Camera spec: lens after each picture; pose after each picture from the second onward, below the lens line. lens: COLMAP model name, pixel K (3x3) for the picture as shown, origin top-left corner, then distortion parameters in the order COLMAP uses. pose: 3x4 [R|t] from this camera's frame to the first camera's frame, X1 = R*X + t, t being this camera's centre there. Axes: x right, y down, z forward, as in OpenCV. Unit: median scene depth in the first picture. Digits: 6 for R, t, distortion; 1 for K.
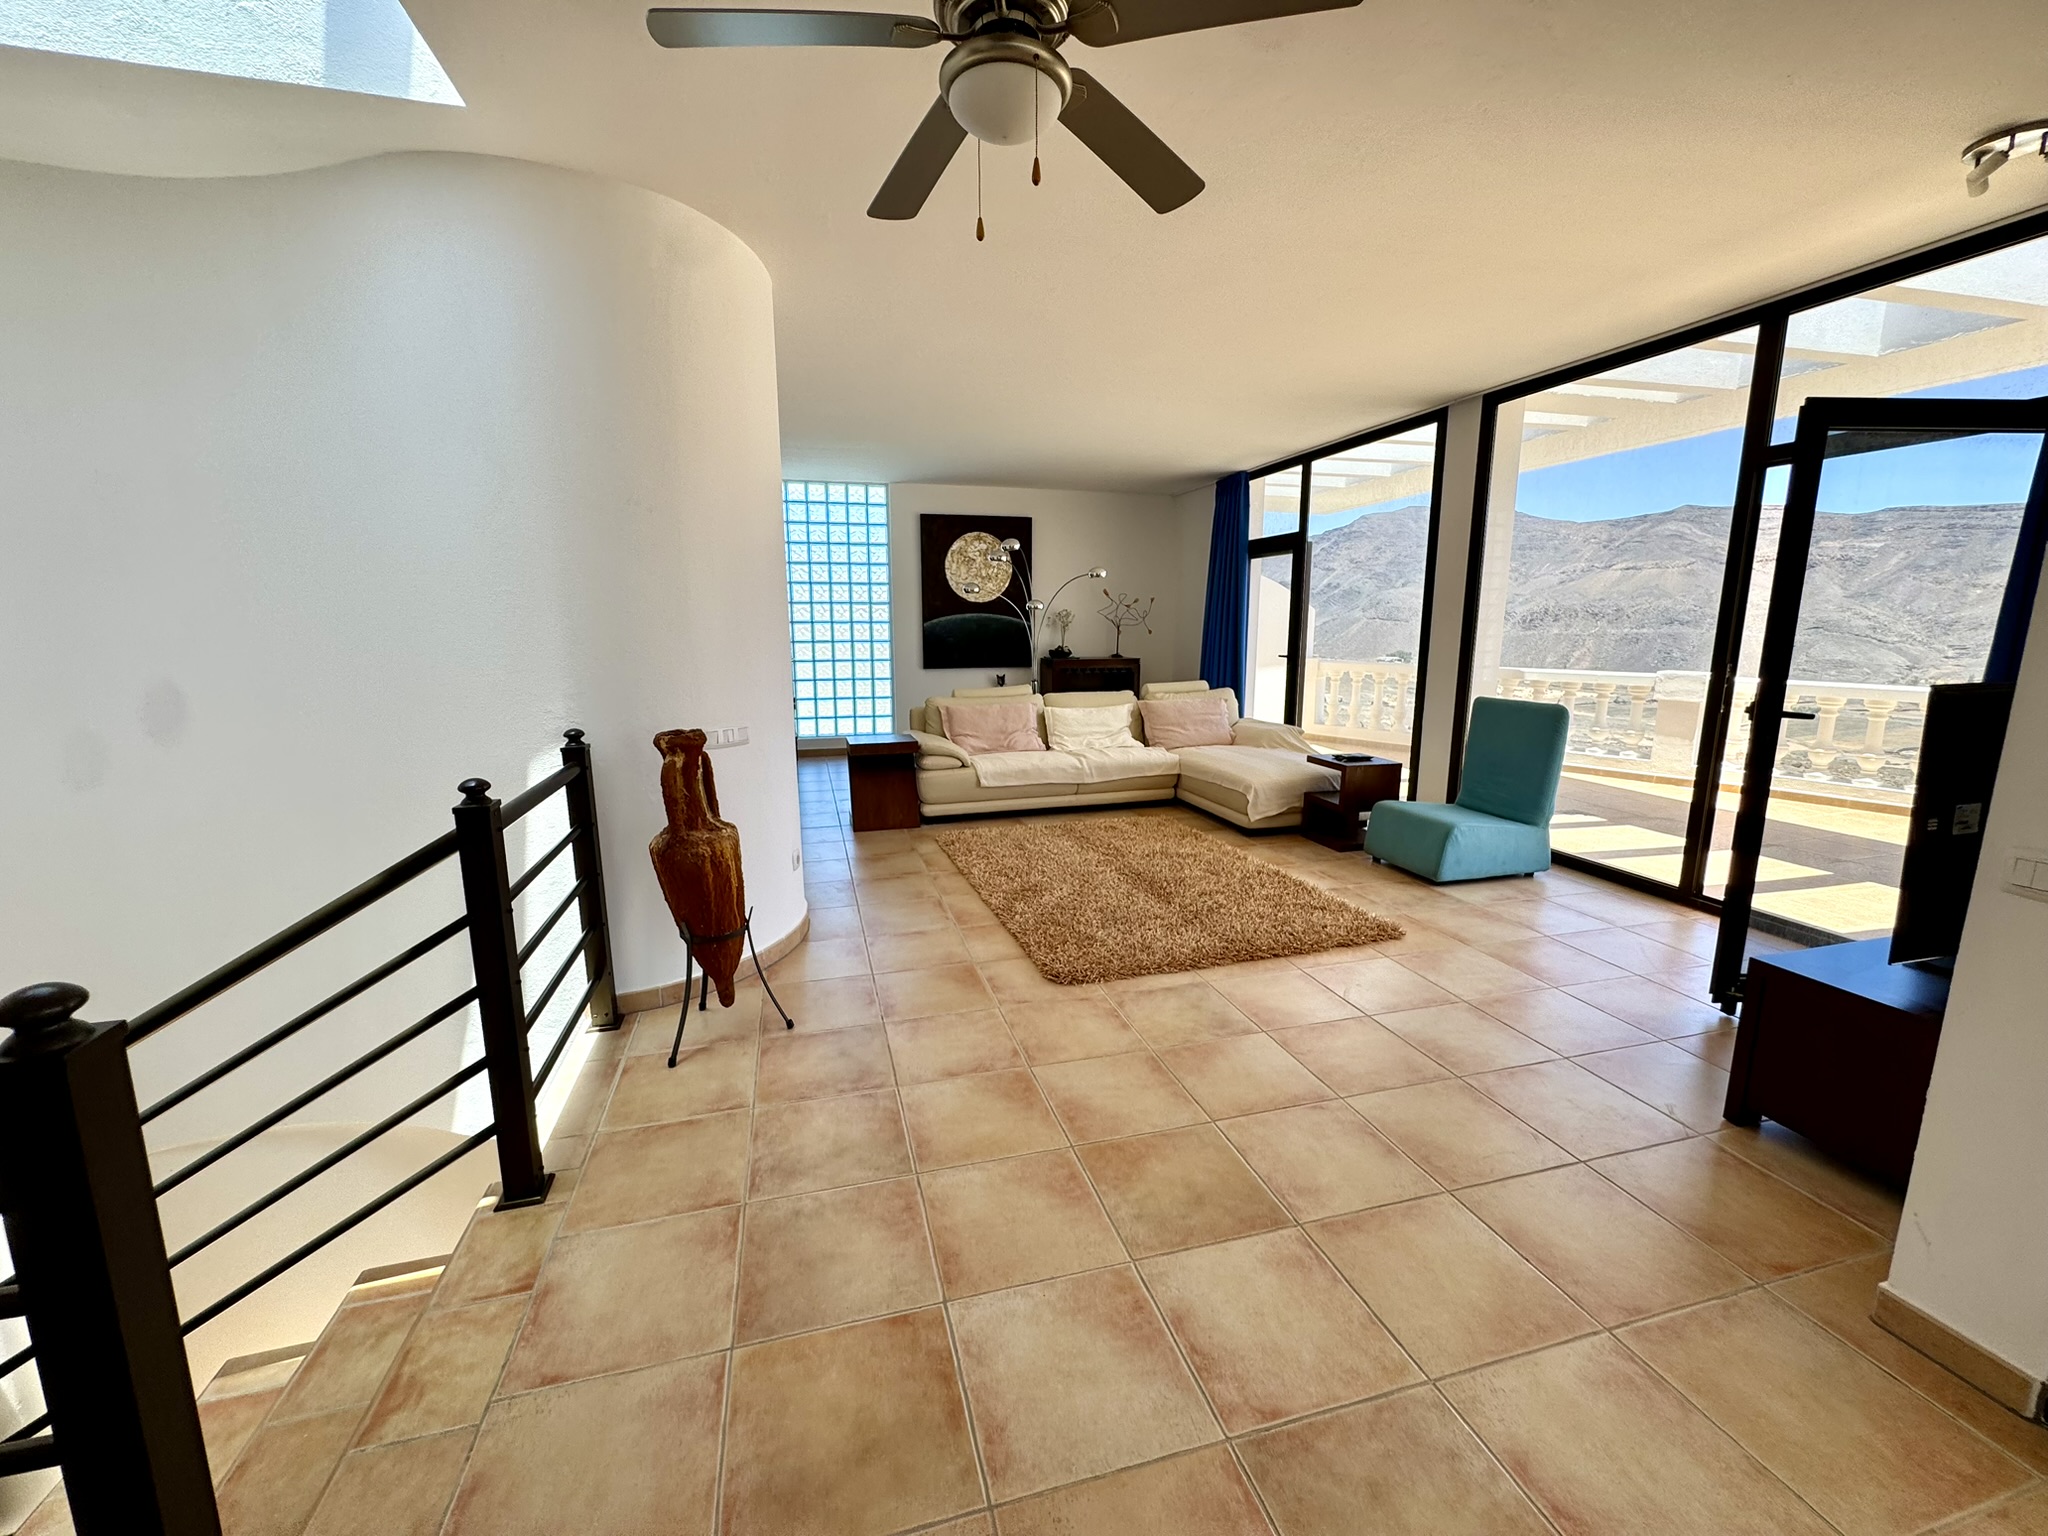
lens RADIAL K [[819.9, 0, 1019.5], [0, 819.9, 762.1], [0, 0, 1]] dist [-0.004346, 0.000787]
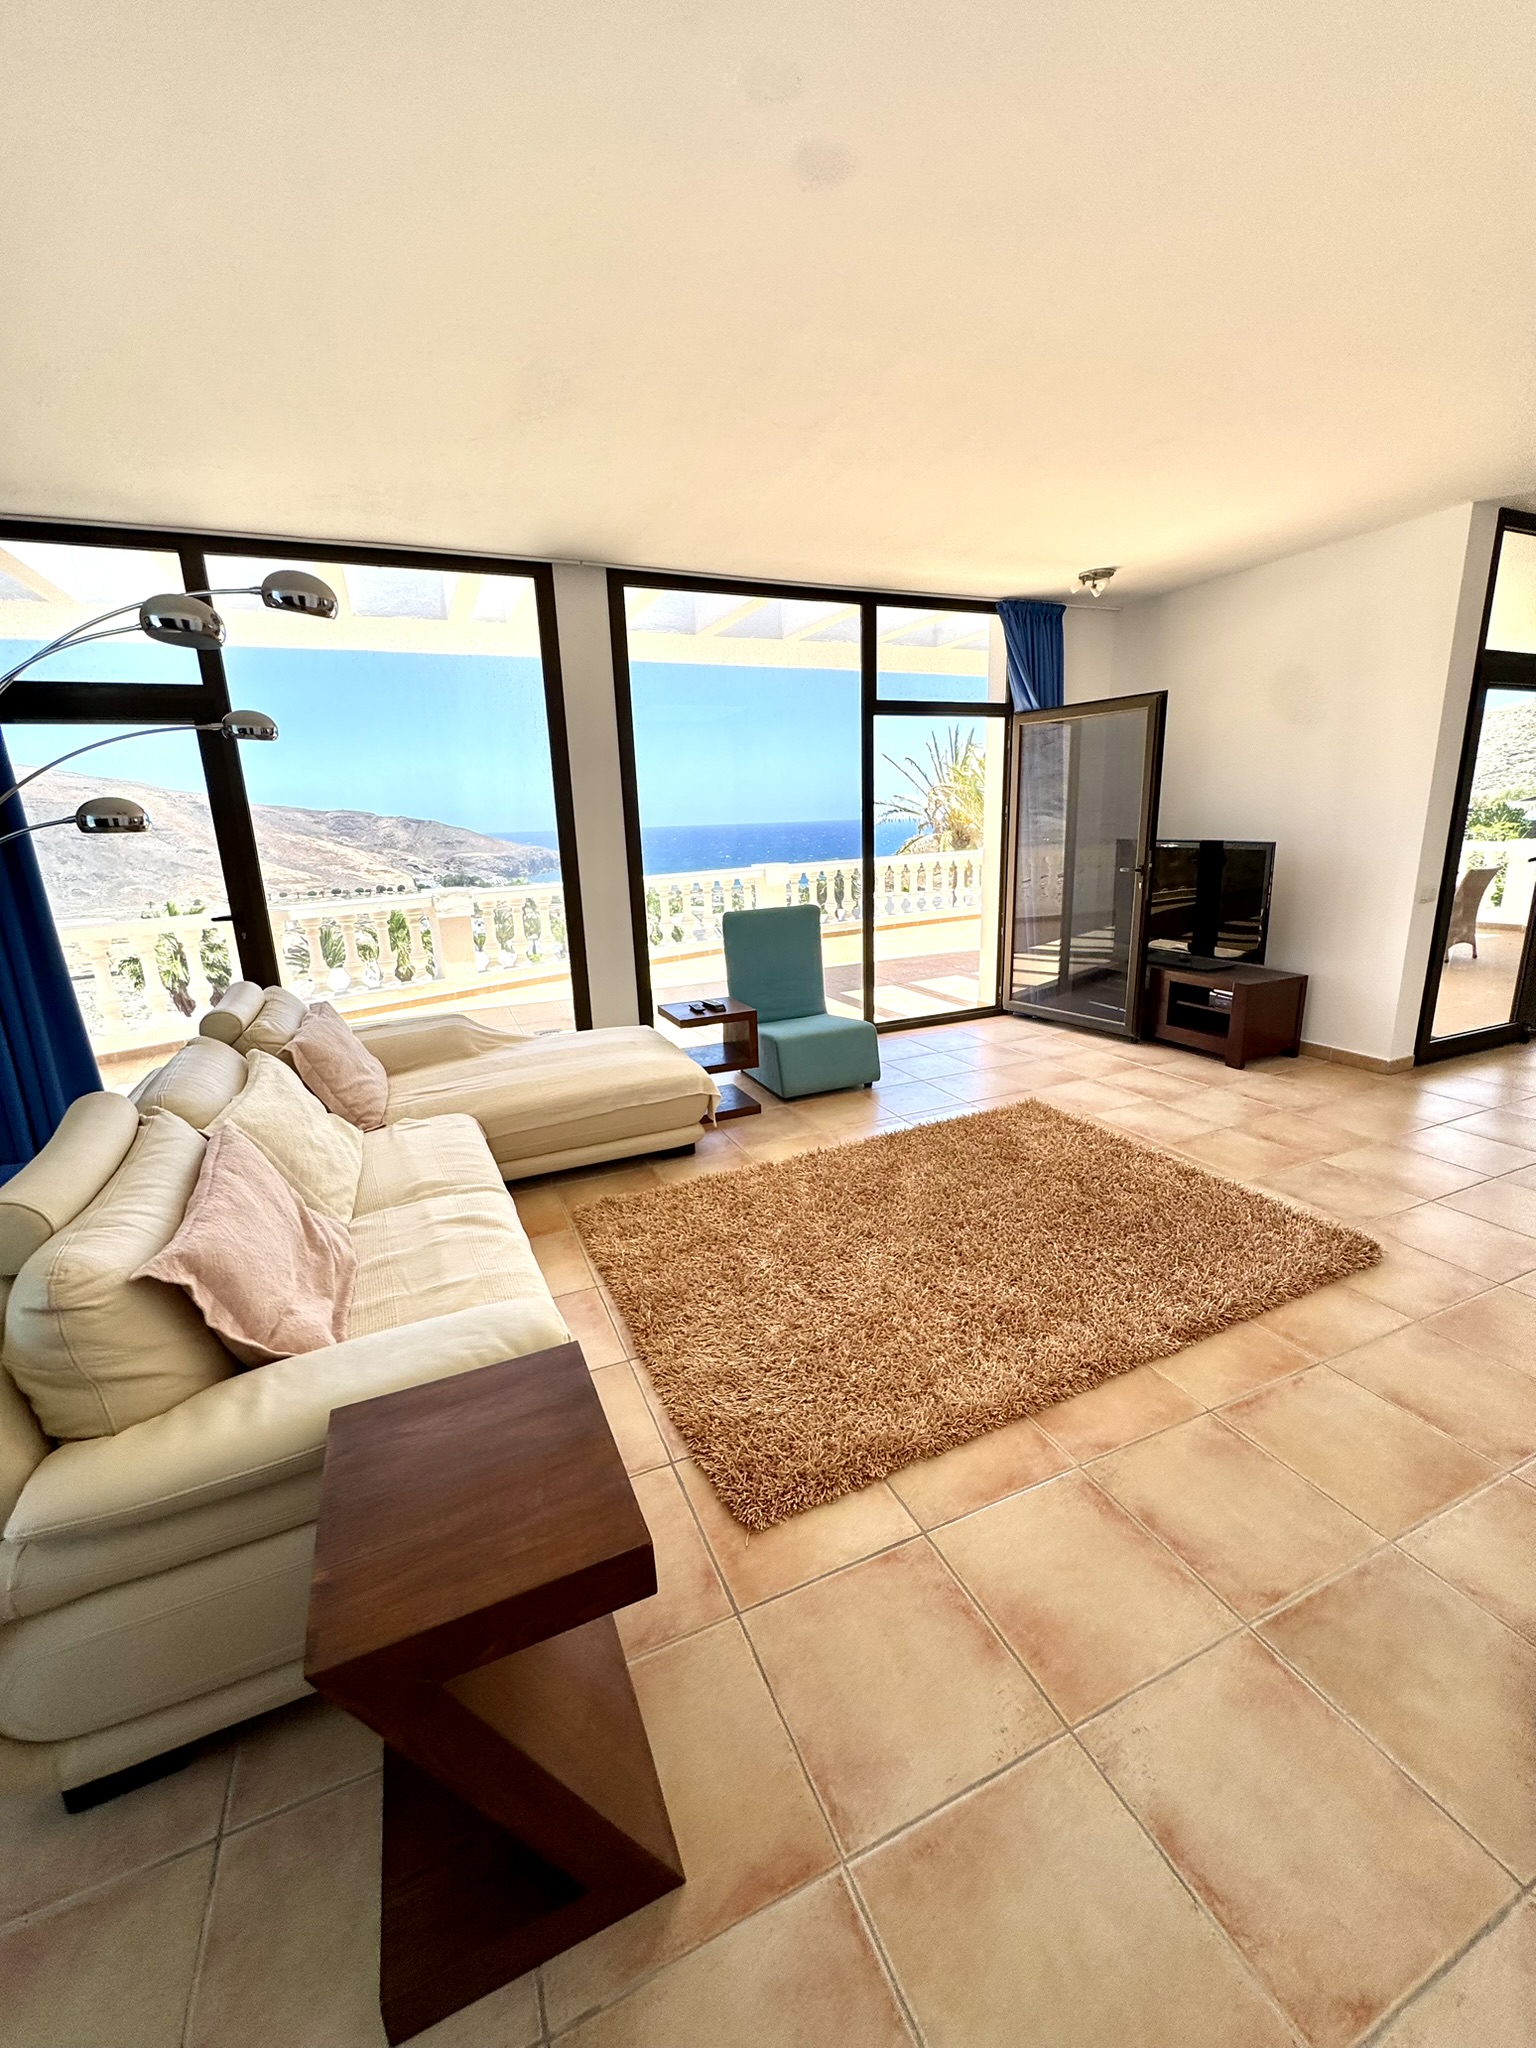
lens RADIAL K [[819.9, 0, 770.9], [0, 819.9, 1020.6], [0, 0, 1]] dist [-0.004346, 0.000787]
pose [[-0.149076, -0.230726, 0.961531, -0.300257], [0.202363, 0.944698, 0.258061, -0.147169], [-0.967898, 0.233049, -0.094142, 0.798431]]
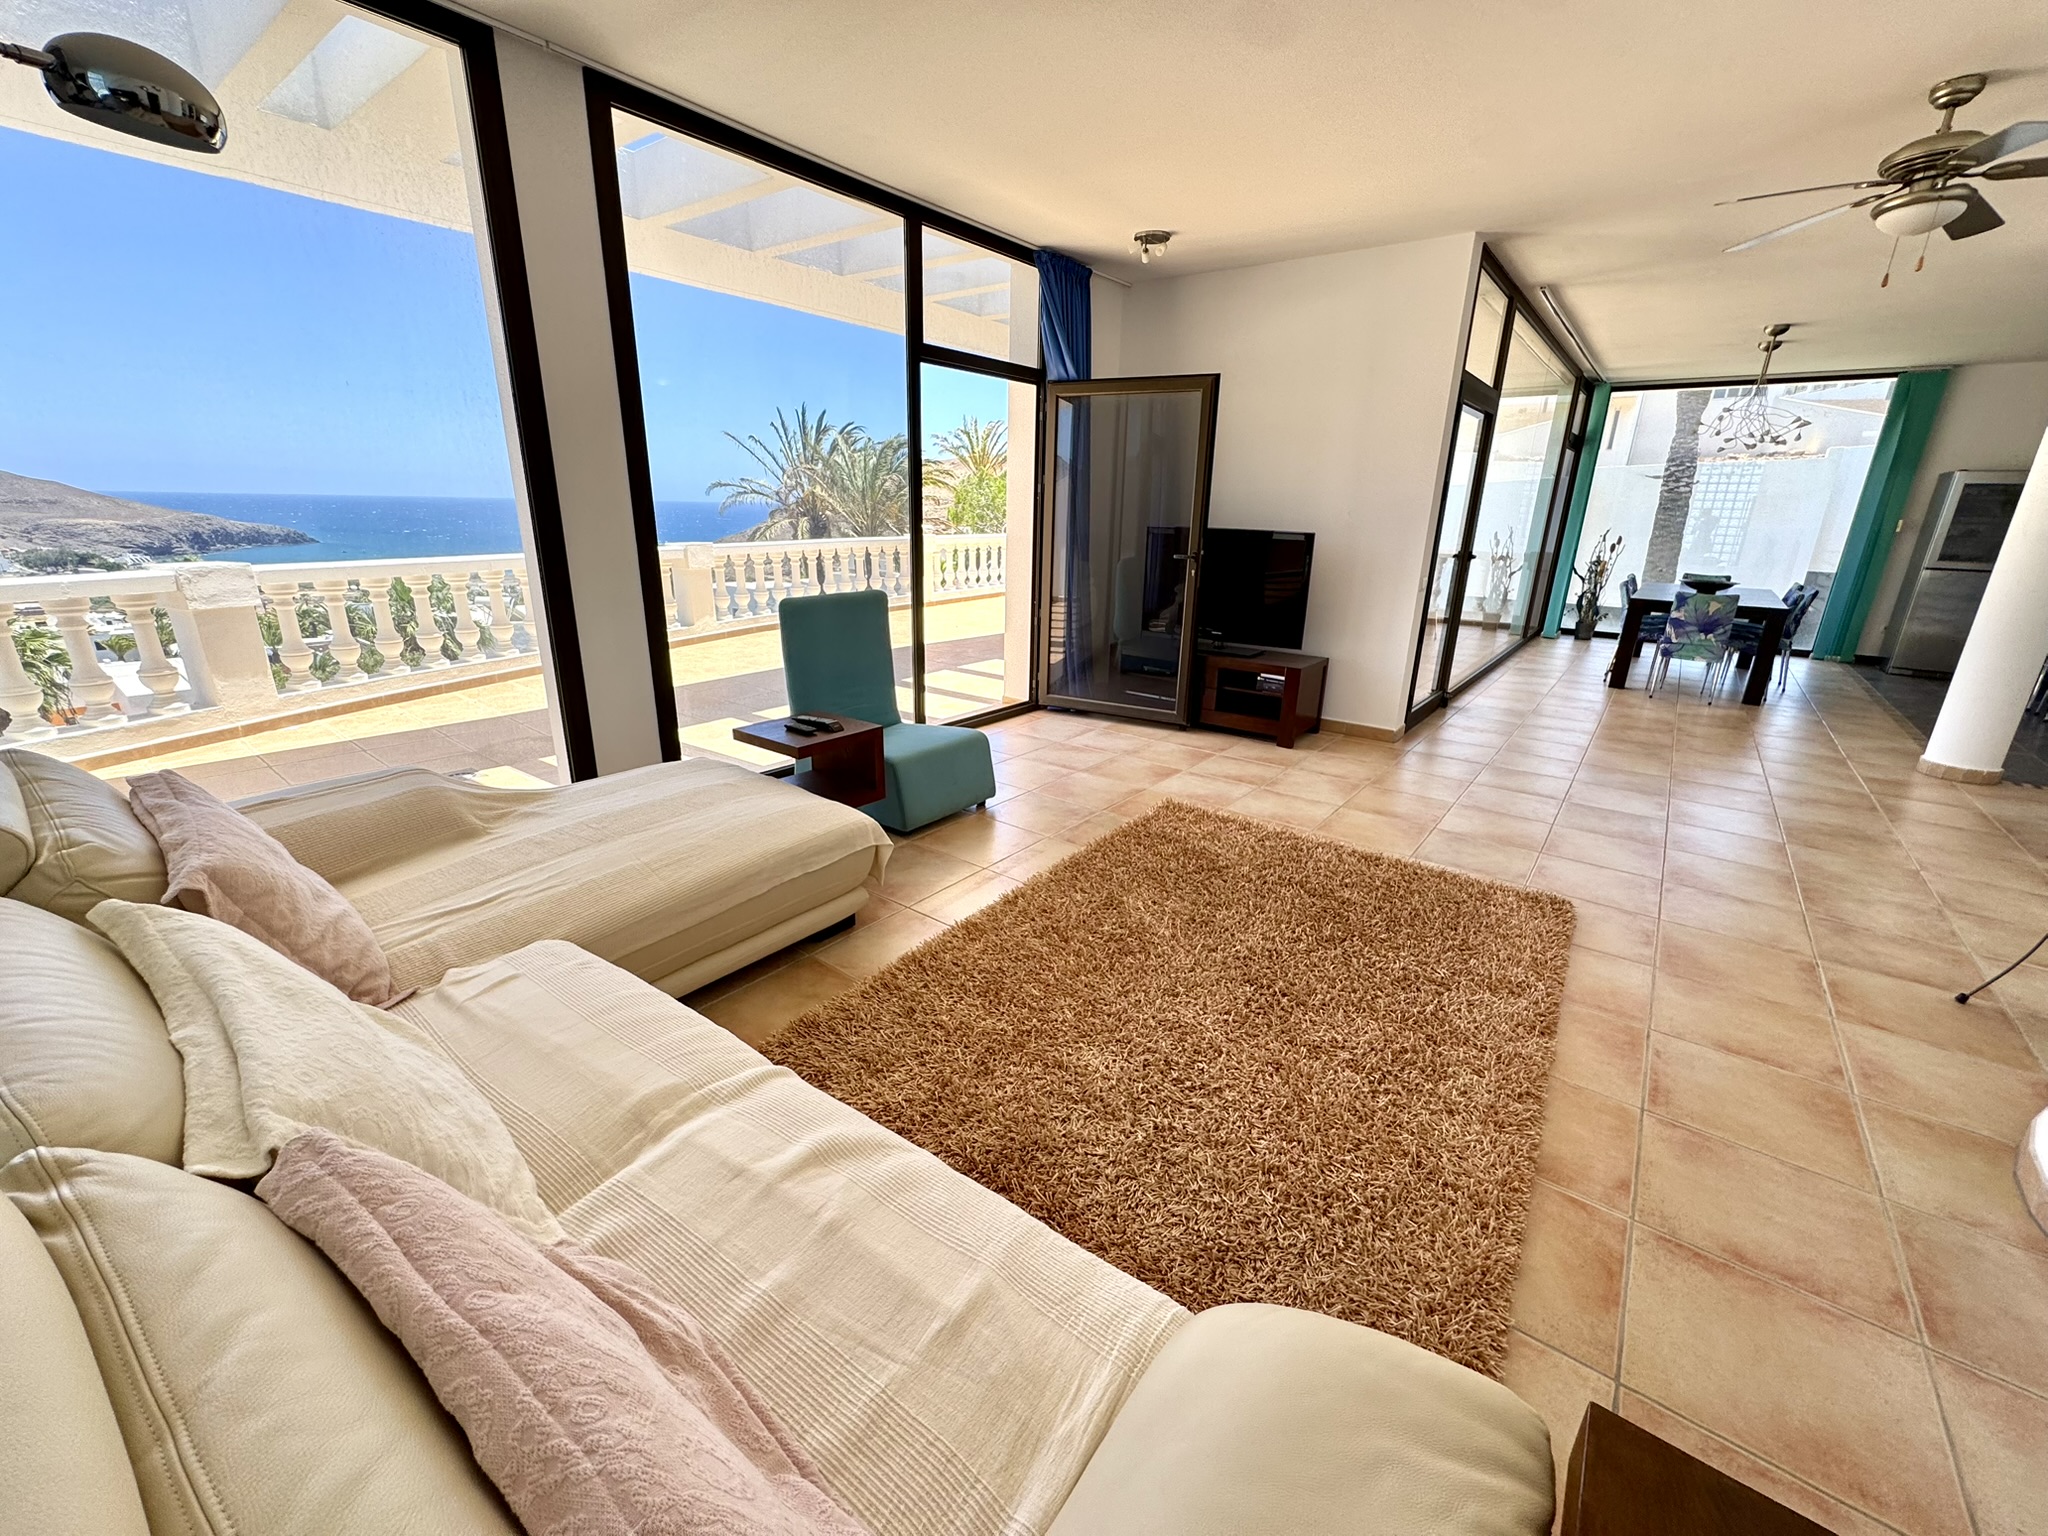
lens RADIAL K [[819.9, 0, 1025.1], [0, 819.9, 764.8], [0, 0, 1]] dist [-0.004346, 0.000787]
pose [[-0.600883, -0.253158, 0.758189, -0.121356], [0.115626, 0.911018, 0.395824, -0.156755], [-0.790930, 0.325510, -0.518143, 0.938937]]
